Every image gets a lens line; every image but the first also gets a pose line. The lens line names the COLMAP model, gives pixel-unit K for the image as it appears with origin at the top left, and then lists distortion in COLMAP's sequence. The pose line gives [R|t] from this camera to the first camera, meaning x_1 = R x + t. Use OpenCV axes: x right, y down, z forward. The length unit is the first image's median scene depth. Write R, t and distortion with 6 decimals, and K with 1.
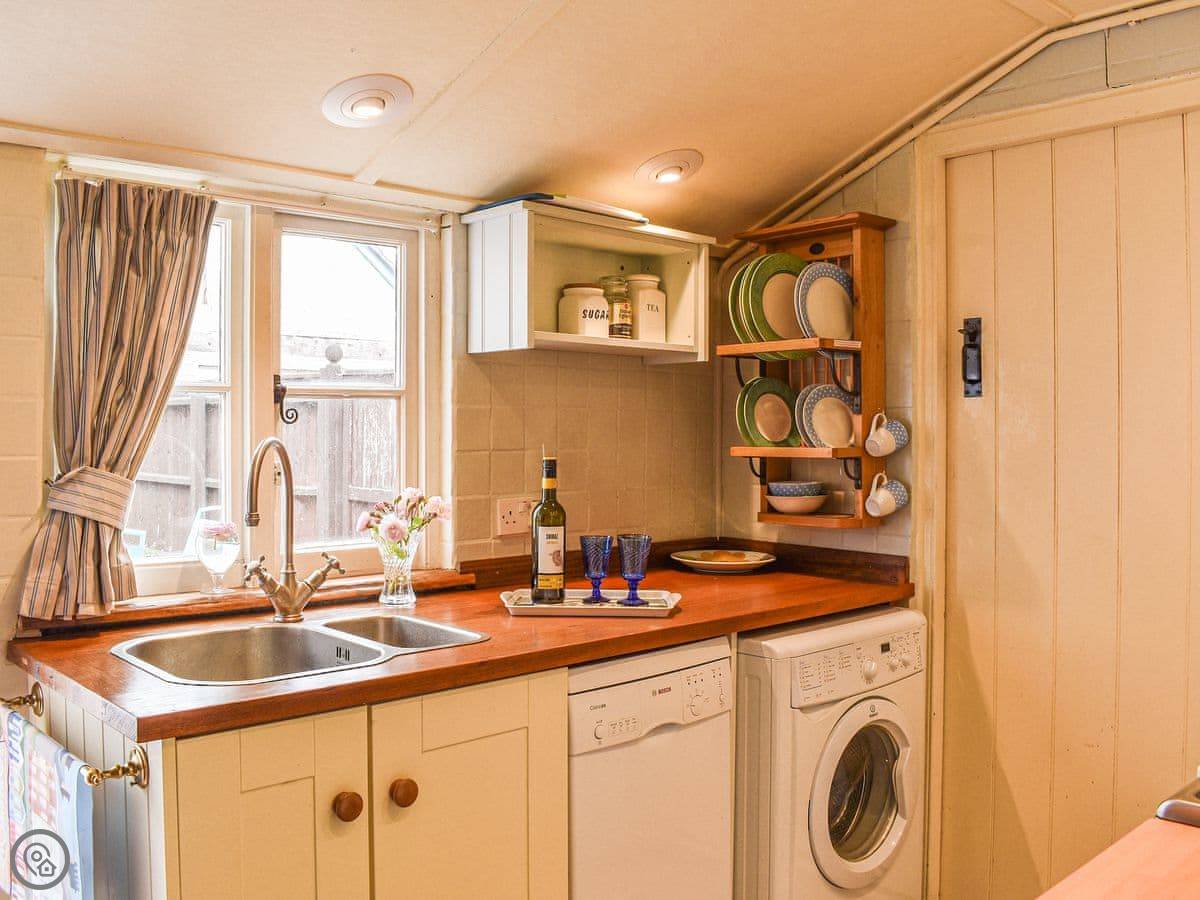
lens RADIAL K [[1081.8, 0, 600.0], [0, 1081.8, 450.0], [0, 0, 1]] dist [-0.066809, -0.007001]
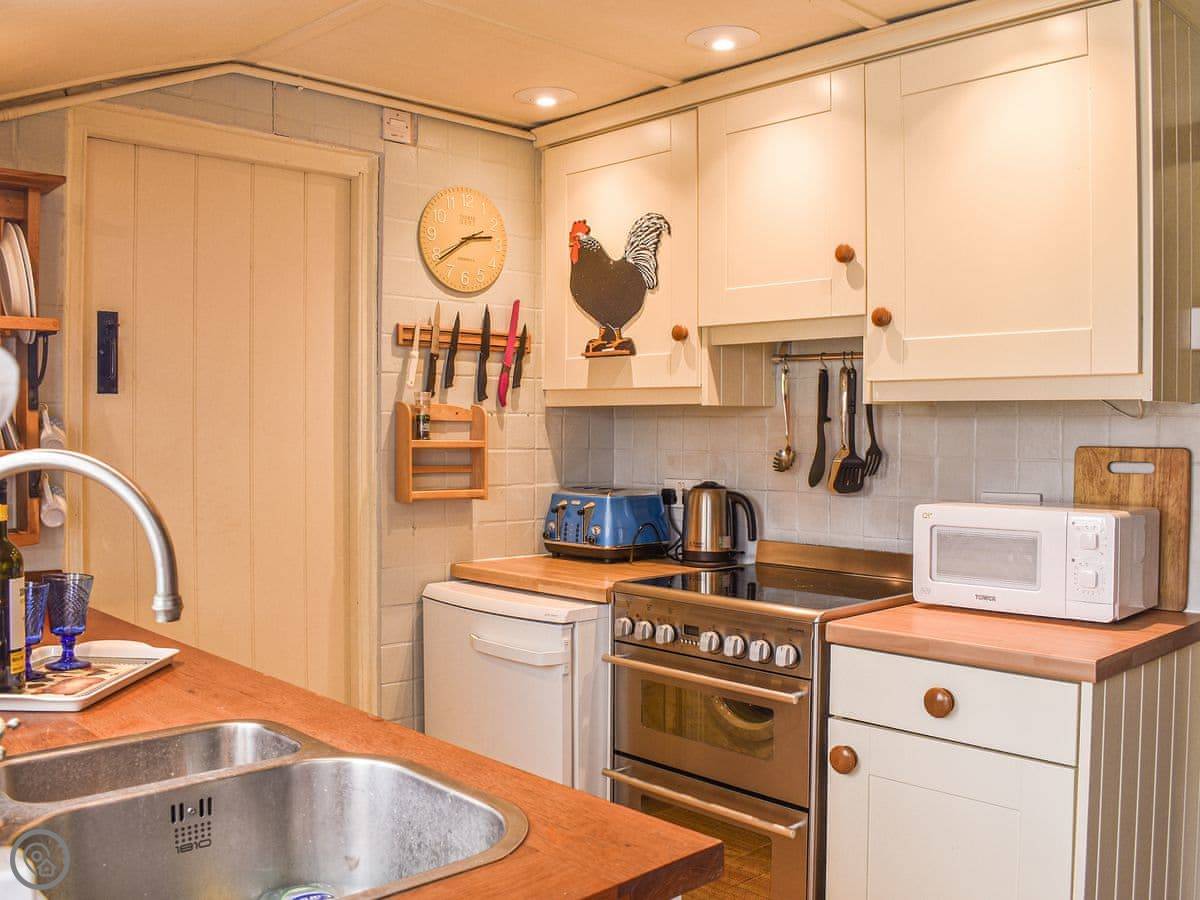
lens RADIAL K [[1081.8, 0, 600.0], [0, 1081.8, 450.0], [0, 0, 1]] dist [-0.066809, -0.007001]
pose [[-0.021358, -0.016662, 0.999633, -0.653266], [0.010019, 0.999807, 0.016879, -0.011101], [-0.999722, 0.010375, -0.021187, 0.624231]]
